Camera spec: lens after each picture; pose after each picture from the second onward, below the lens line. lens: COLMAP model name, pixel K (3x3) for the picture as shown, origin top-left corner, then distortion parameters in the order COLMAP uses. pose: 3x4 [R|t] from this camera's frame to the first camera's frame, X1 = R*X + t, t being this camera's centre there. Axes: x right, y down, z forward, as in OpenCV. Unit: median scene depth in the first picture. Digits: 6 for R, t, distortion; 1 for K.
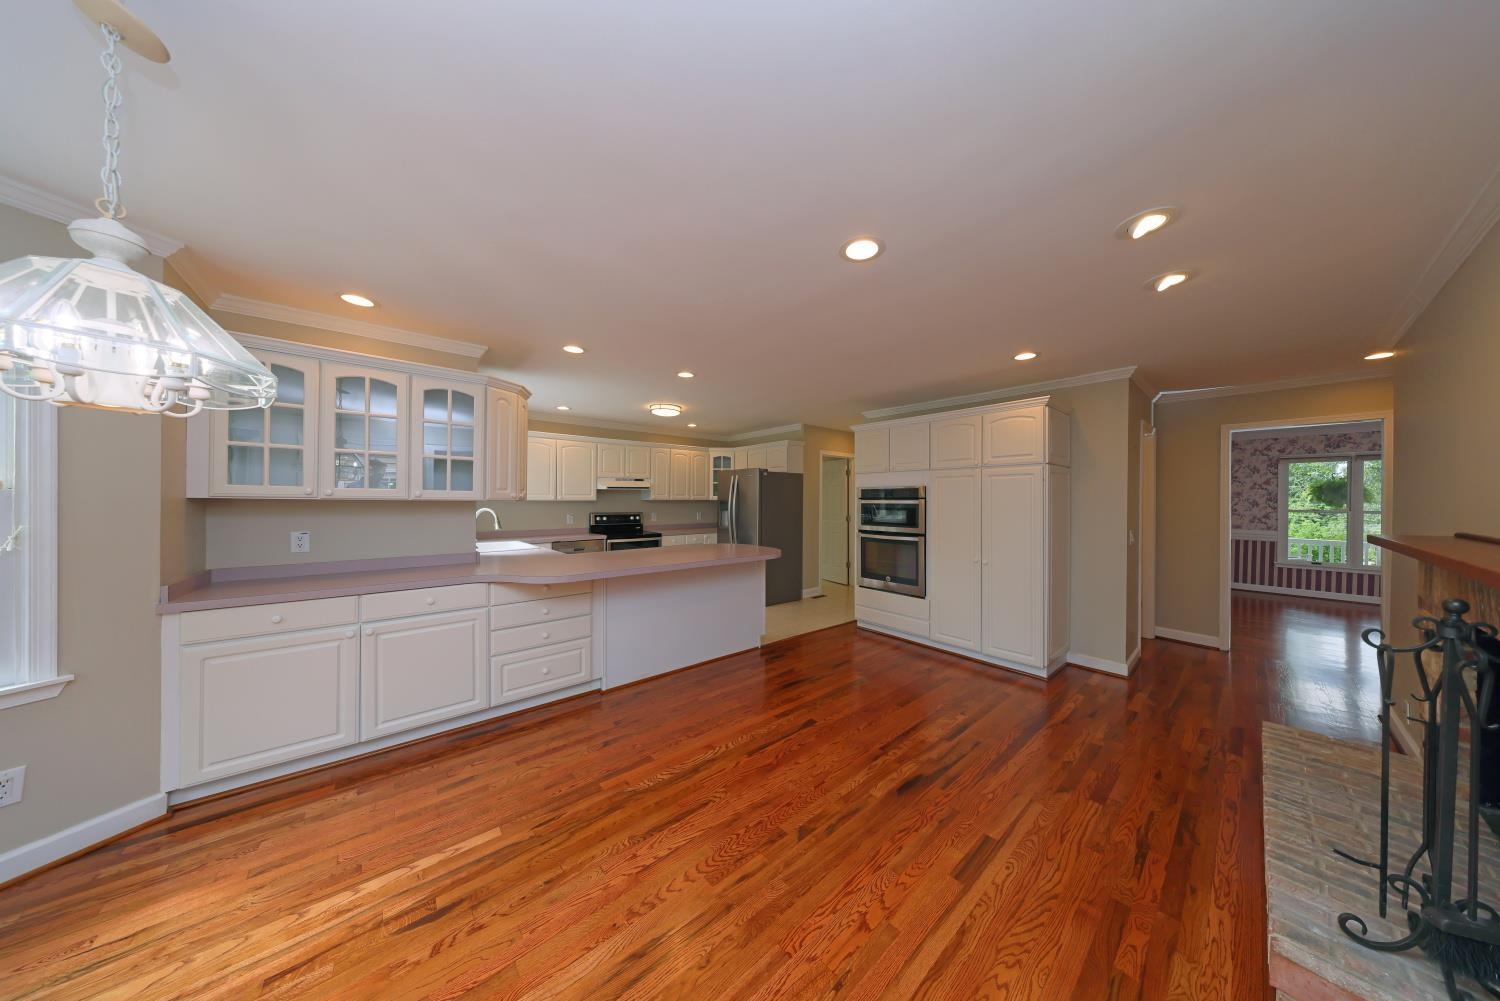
lens RADIAL K [[431.6, 0, 756.9], [0, 431.6, 501.5], [0, 0, 1]] dist [-0.000216, 0.000027]
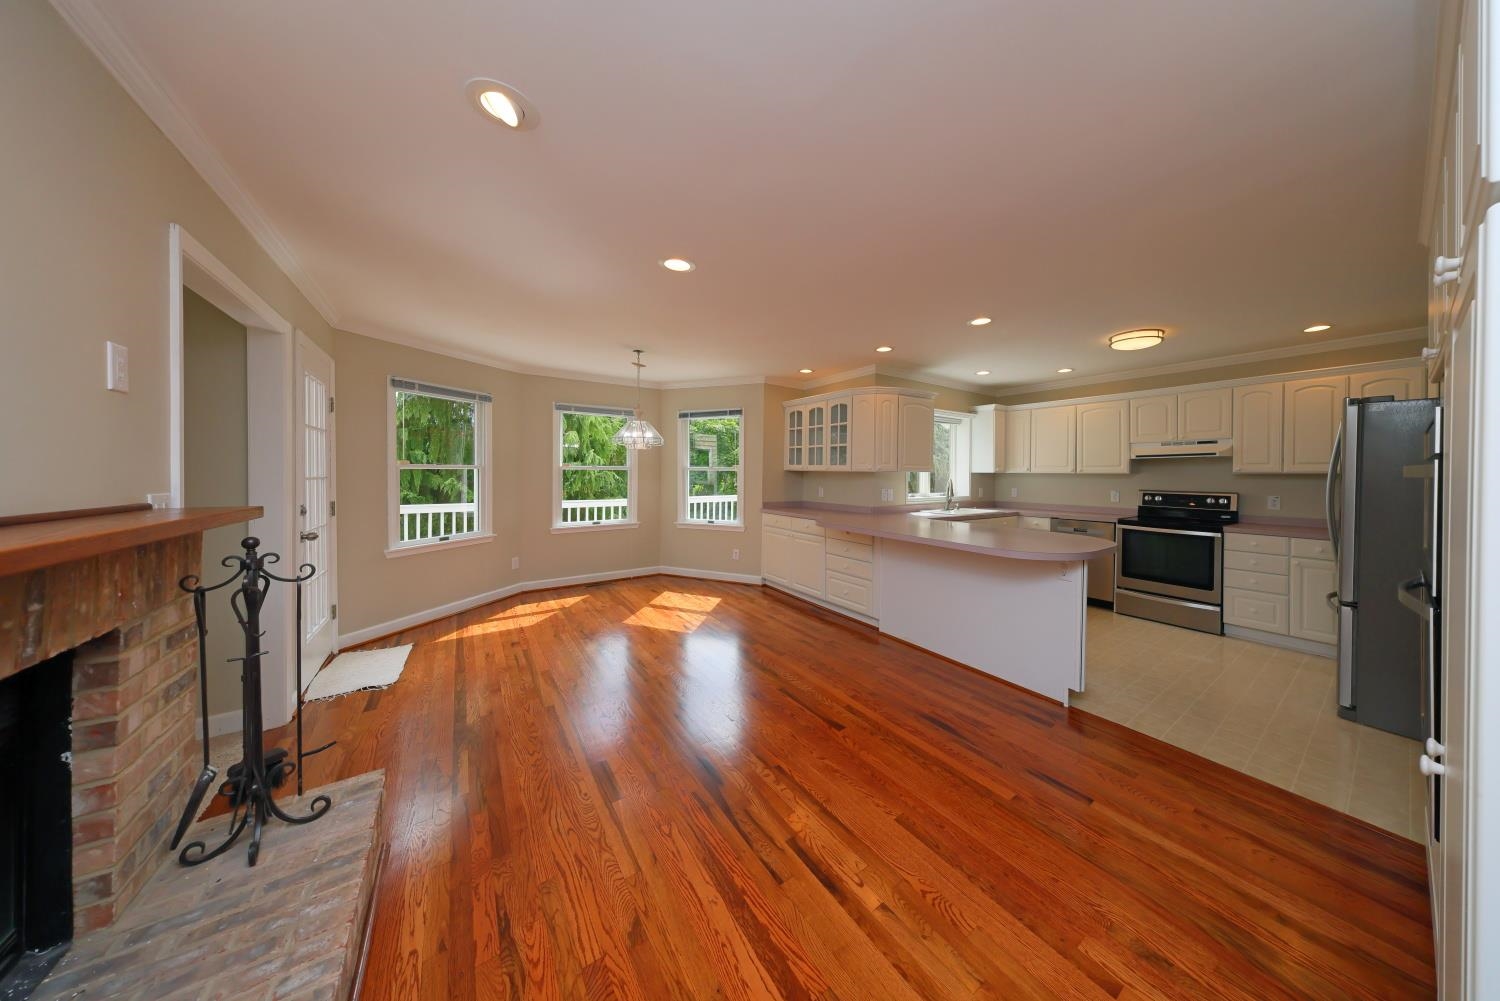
lens RADIAL K [[454.0, 0, 797.1], [0, 454.0, 473.9], [0, 0, 1]] dist [0.001292, -0.000070]
pose [[-0.071264, -0.001437, -0.997456, 1.082683], [-0.009410, 0.999955, -0.000768, 0.009835], [0.997413, 0.009331, -0.071274, 1.023577]]
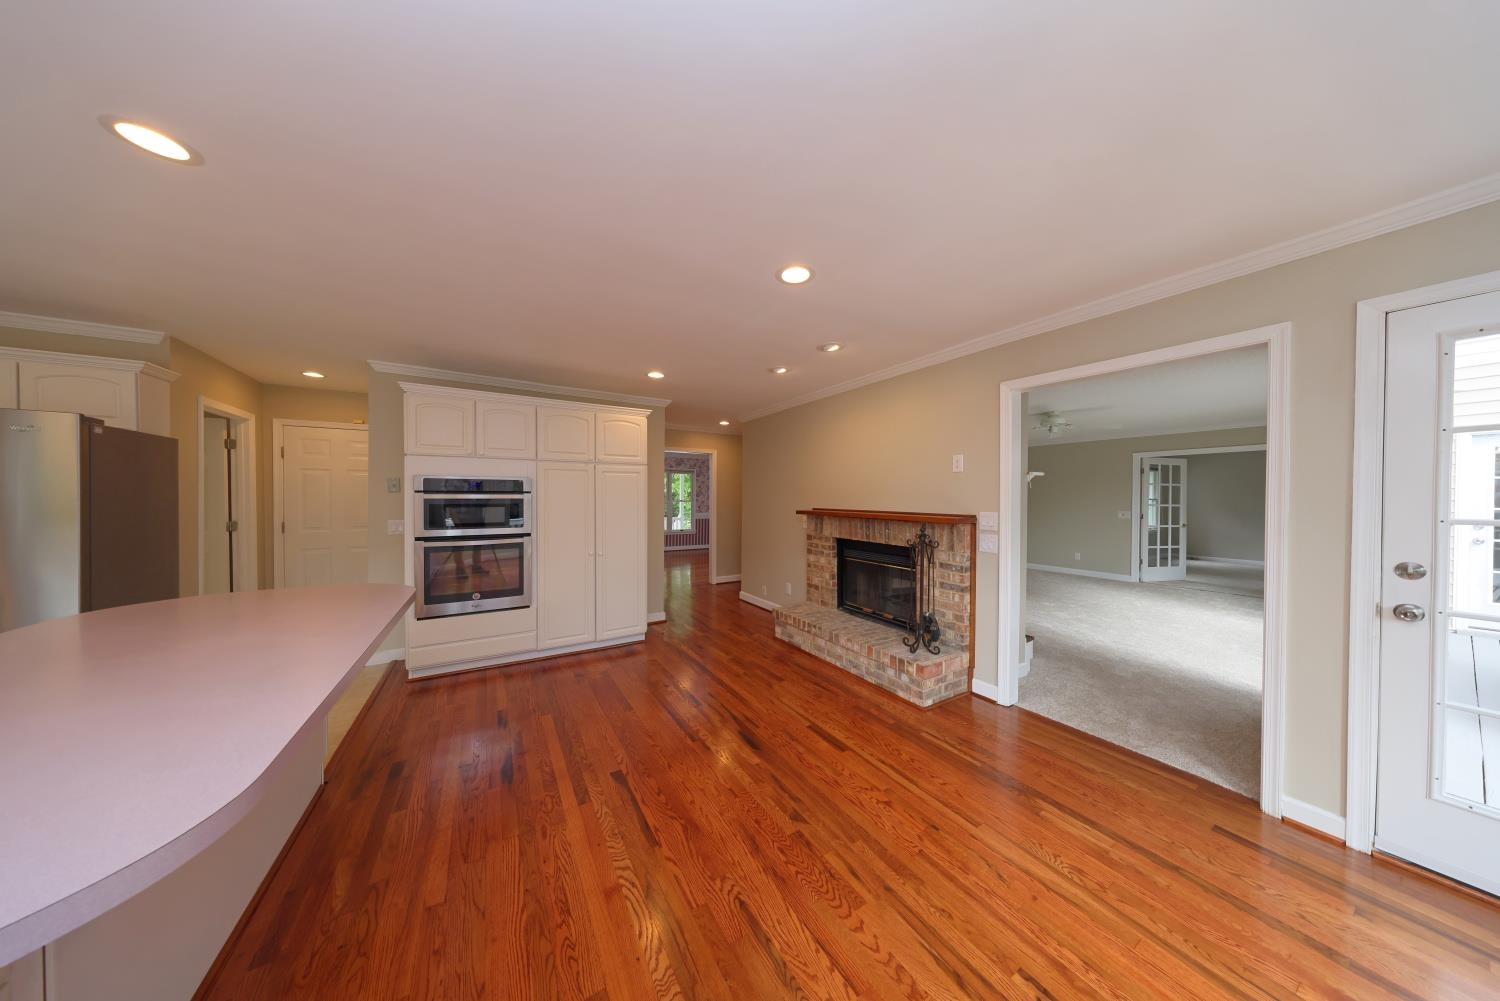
lens RADIAL K [[431.6, 0, 755.9], [0, 431.6, 499.3], [0, 0, 1]] dist [-0.000216, 0.000027]
pose [[0.158158, -0.010318, 0.987360, -0.641686], [-0.001373, 0.999942, 0.010669, -0.004861], [-0.987413, -0.003043, 0.158135, 0.653639]]
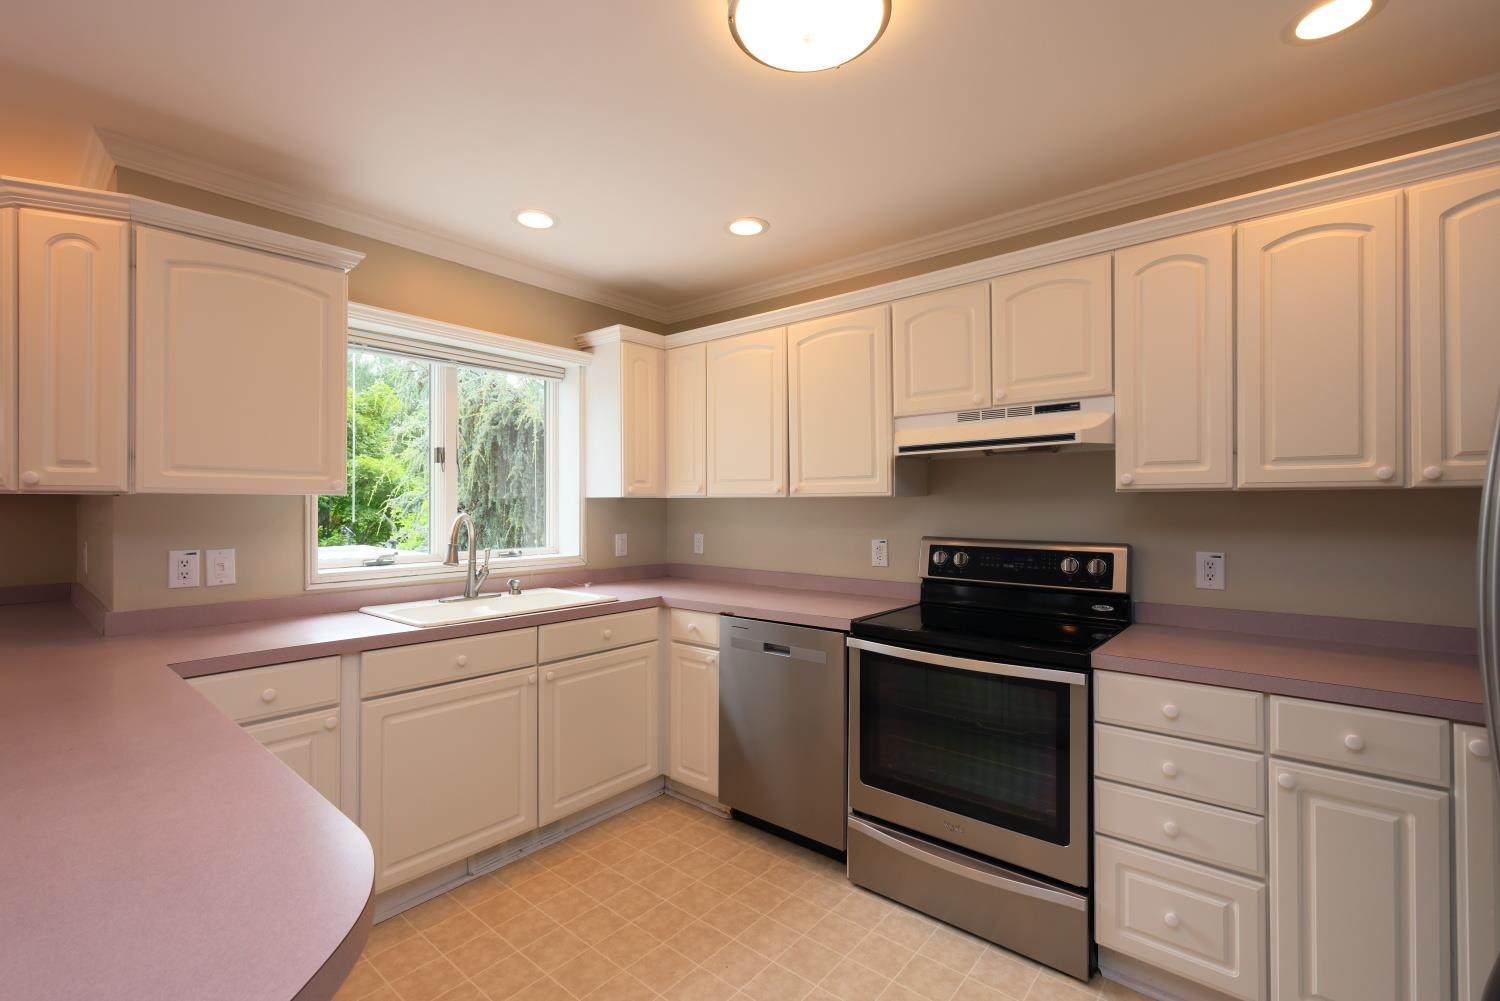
lens RADIAL K [[664.2, 0, 749.6], [0, 664.2, 502.5], [0, 0, 1]] dist [0.010730, 0.000595]
pose [[0.167363, -0.005511, -0.985880, 0.140542], [0.000939, 0.999985, -0.005430, 0.010075], [0.985895, -0.000017, 0.167366, 1.833354]]
